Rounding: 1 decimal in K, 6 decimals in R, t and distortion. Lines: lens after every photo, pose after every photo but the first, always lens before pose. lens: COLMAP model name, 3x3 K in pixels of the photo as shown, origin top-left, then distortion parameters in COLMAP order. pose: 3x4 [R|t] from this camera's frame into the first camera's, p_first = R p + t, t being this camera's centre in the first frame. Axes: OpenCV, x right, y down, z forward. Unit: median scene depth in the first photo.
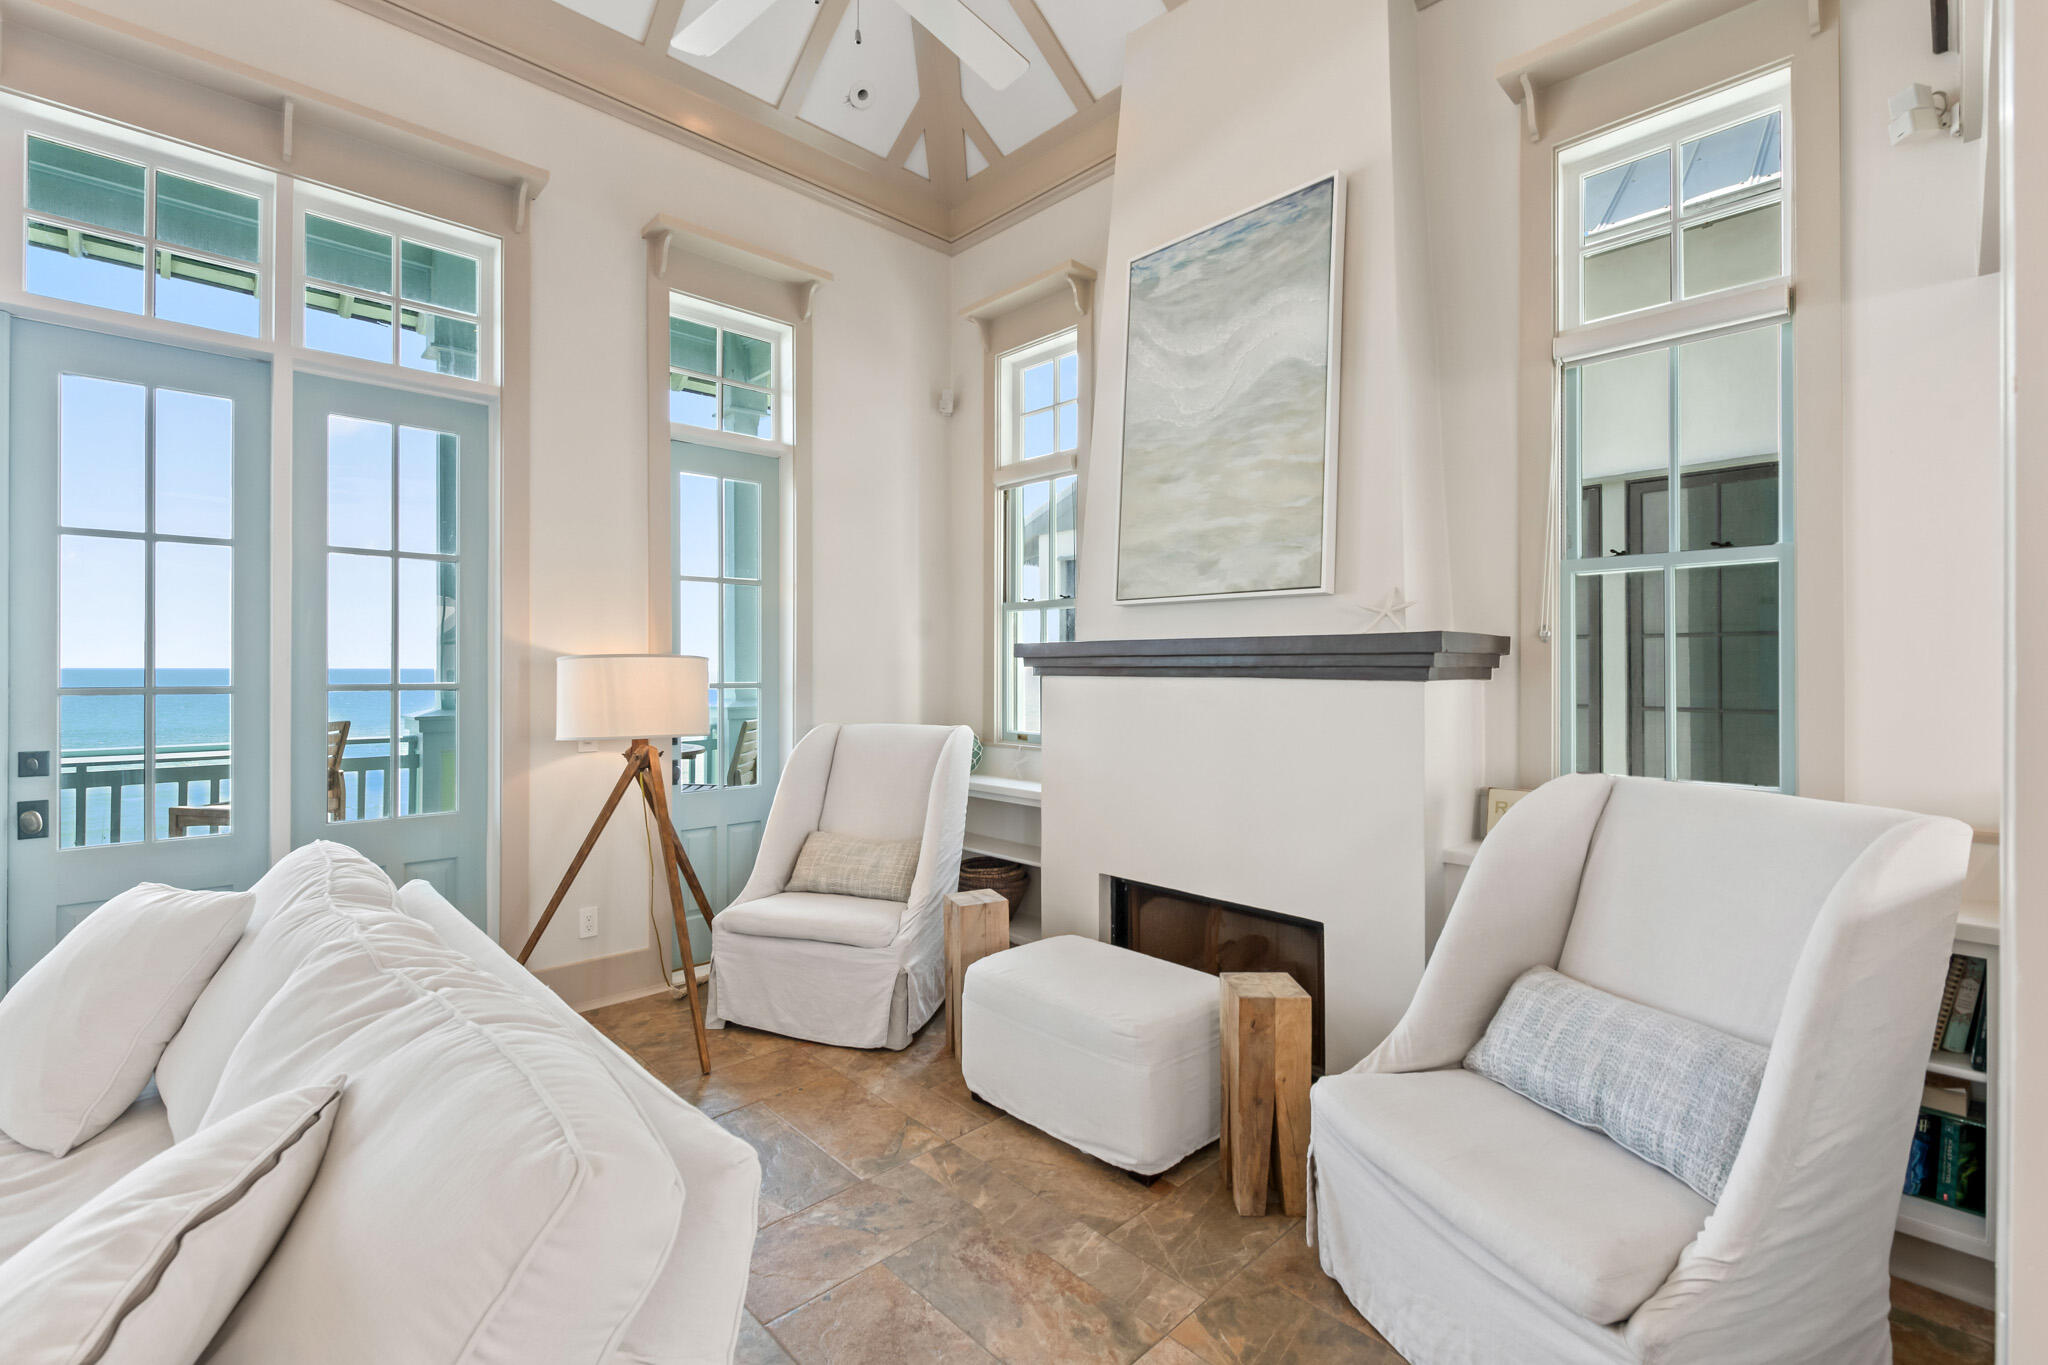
lens RADIAL K [[904.2, 0, 1014.8], [0, 904.2, 672.9], [0, 0, 1]] dist [0.005350, -0.001340]
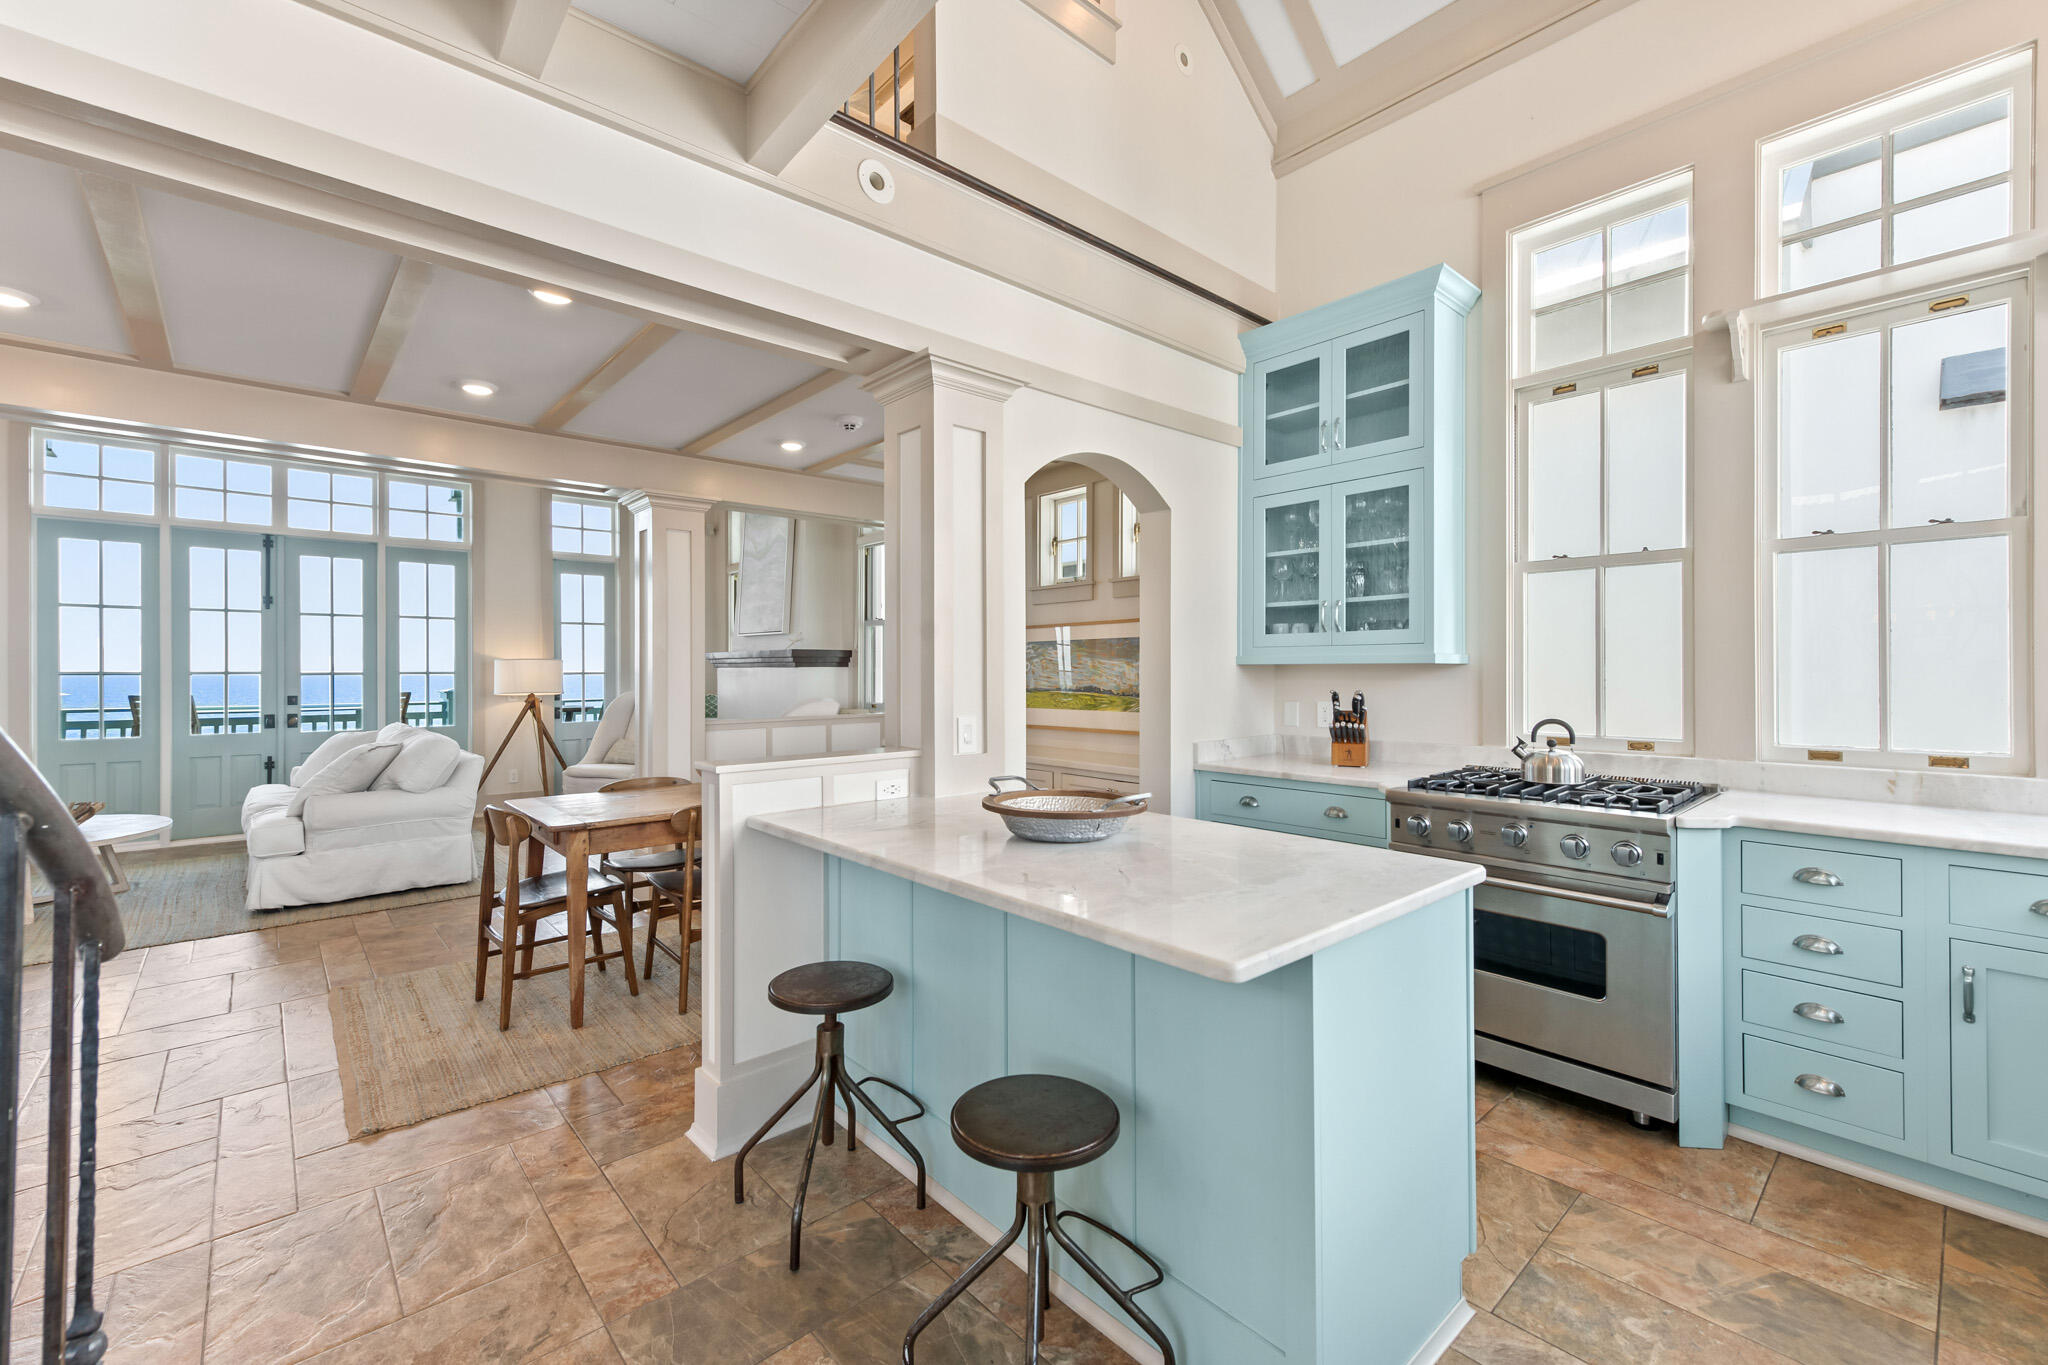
lens RADIAL K [[842.7, 0, 1017.5], [0, 842.7, 670.6], [0, 0, 1]] dist [0.002785, -0.001061]
pose [[0.999715, -0.005359, -0.023262, 0.875319], [0.005210, 0.999965, -0.006472, 0.029745], [0.023296, 0.006349, 0.999708, -1.124924]]
